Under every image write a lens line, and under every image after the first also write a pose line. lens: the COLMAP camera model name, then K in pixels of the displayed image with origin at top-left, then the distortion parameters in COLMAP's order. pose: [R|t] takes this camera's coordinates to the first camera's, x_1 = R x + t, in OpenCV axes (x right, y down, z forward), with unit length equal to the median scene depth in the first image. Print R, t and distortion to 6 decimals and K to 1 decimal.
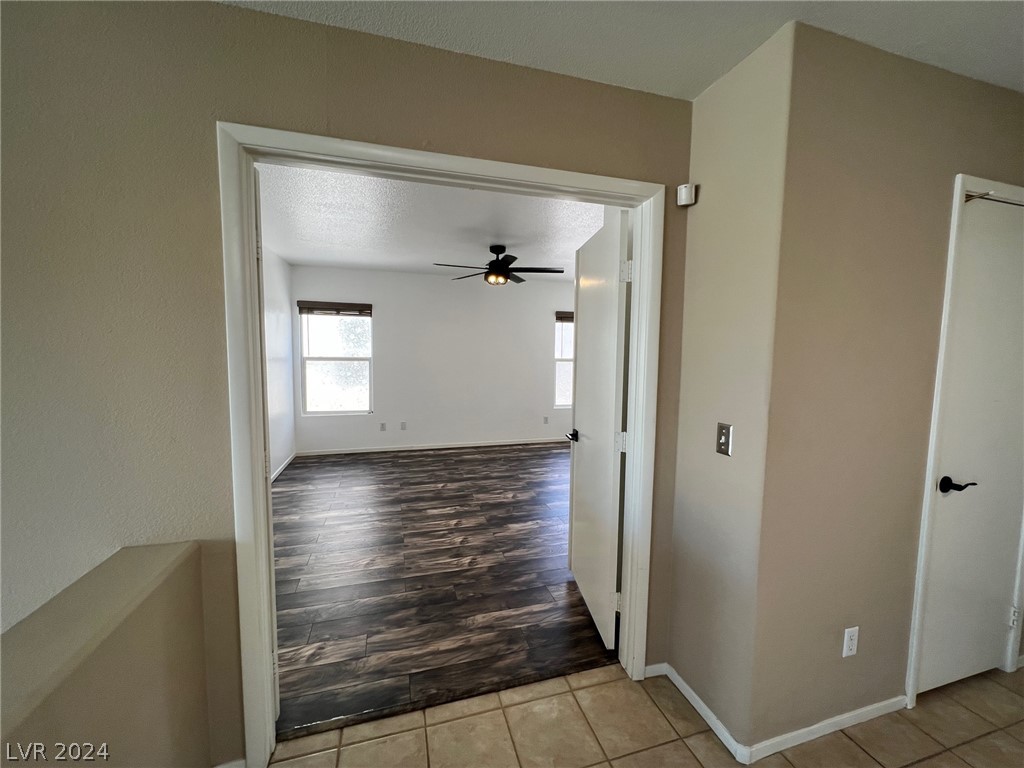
lens RADIAL K [[410.1, 0, 515.8], [0, 410.1, 381.0], [0, 0, 1]] dist [0.001049, 0.000406]
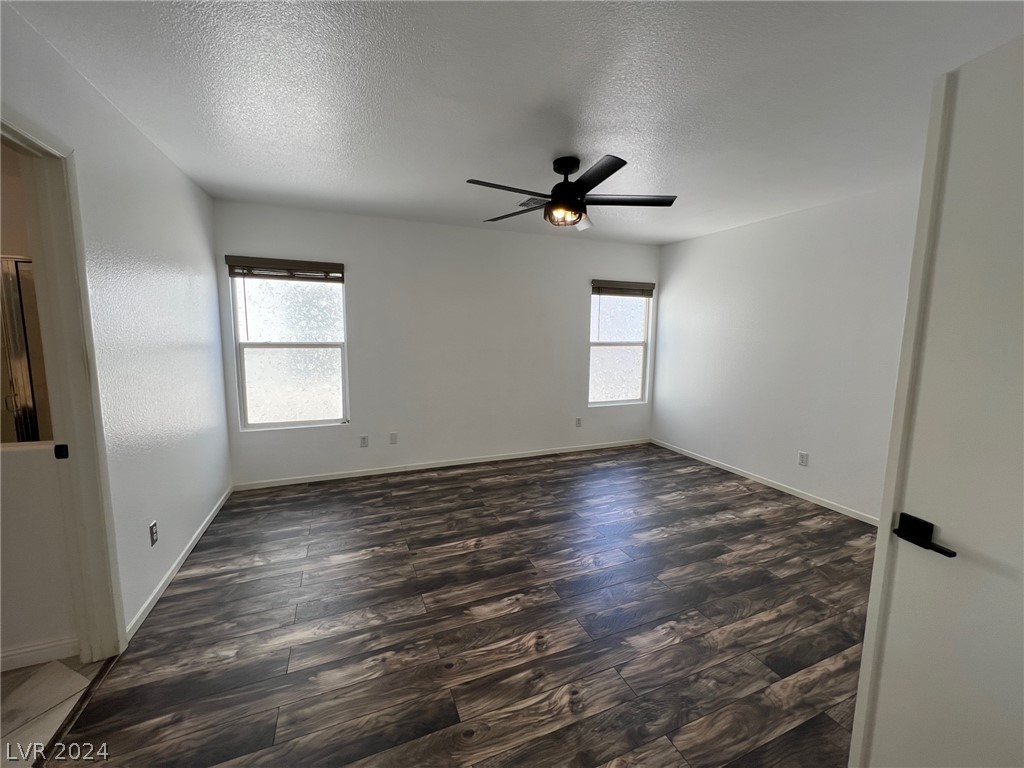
lens RADIAL K [[407.5, 0, 513.8], [0, 407.5, 379.8], [0, 0, 1]] dist [-0.000670, 0.000013]
pose [[0.994922, -0.015182, 0.099502, -0.154982], [0.011171, 0.999107, 0.040747, -0.022137], [-0.100031, -0.039428, 0.994203, 0.323032]]
